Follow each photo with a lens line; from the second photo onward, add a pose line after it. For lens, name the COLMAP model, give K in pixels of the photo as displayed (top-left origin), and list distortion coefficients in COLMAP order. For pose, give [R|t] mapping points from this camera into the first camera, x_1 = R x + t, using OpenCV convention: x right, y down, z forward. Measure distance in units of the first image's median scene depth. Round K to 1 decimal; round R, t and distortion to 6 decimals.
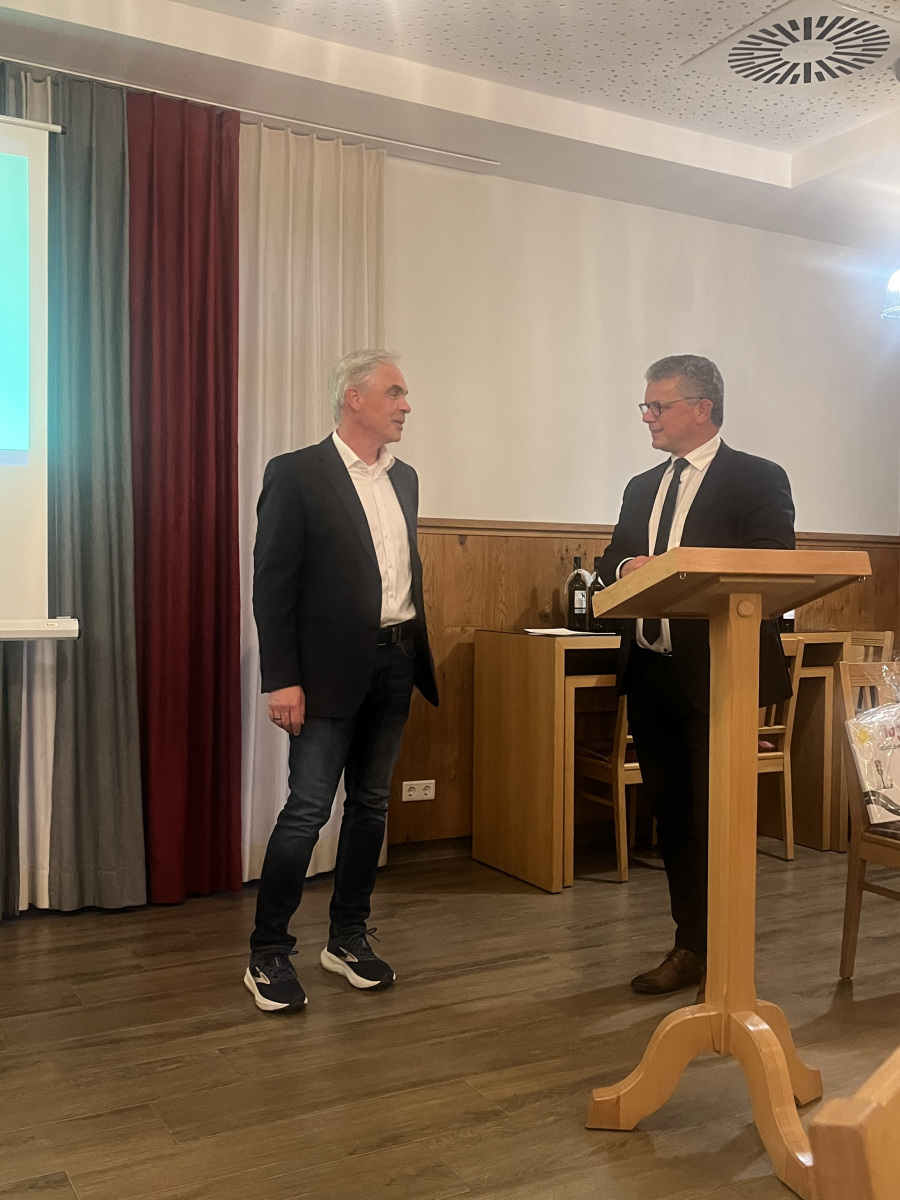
lens RADIAL K [[1166.0, 0, 450.0], [0, 1166.0, 600.0], [0, 0, 1]] dist [0.081631, -0.008905]
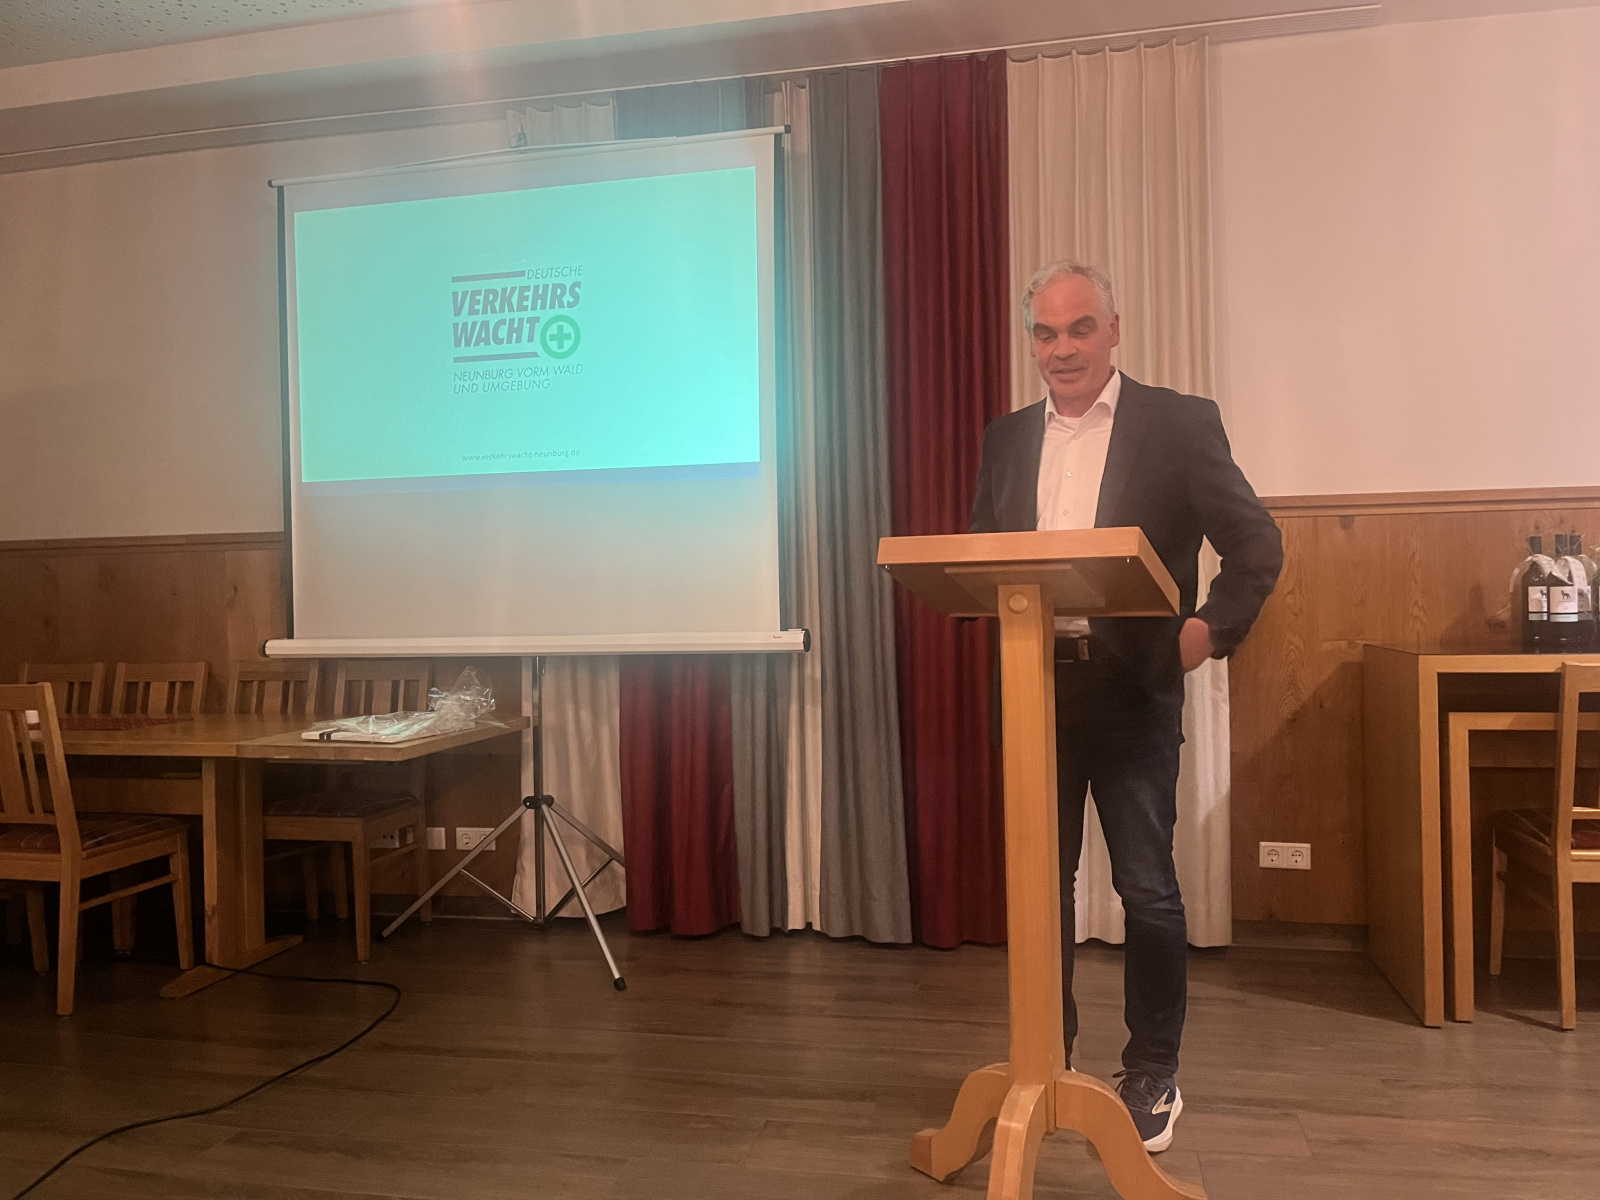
lens RADIAL K [[1215.1, 0, 770.7], [0, 1215.1, 599.1], [0, 0, 1]] dist [0.025687, -0.002590]
pose [[0.770134, -0.021563, -0.637518, 0.249810], [0.014383, 0.999761, -0.016440, 0.005062], [0.637720, 0.003491, 0.770260, 0.192611]]
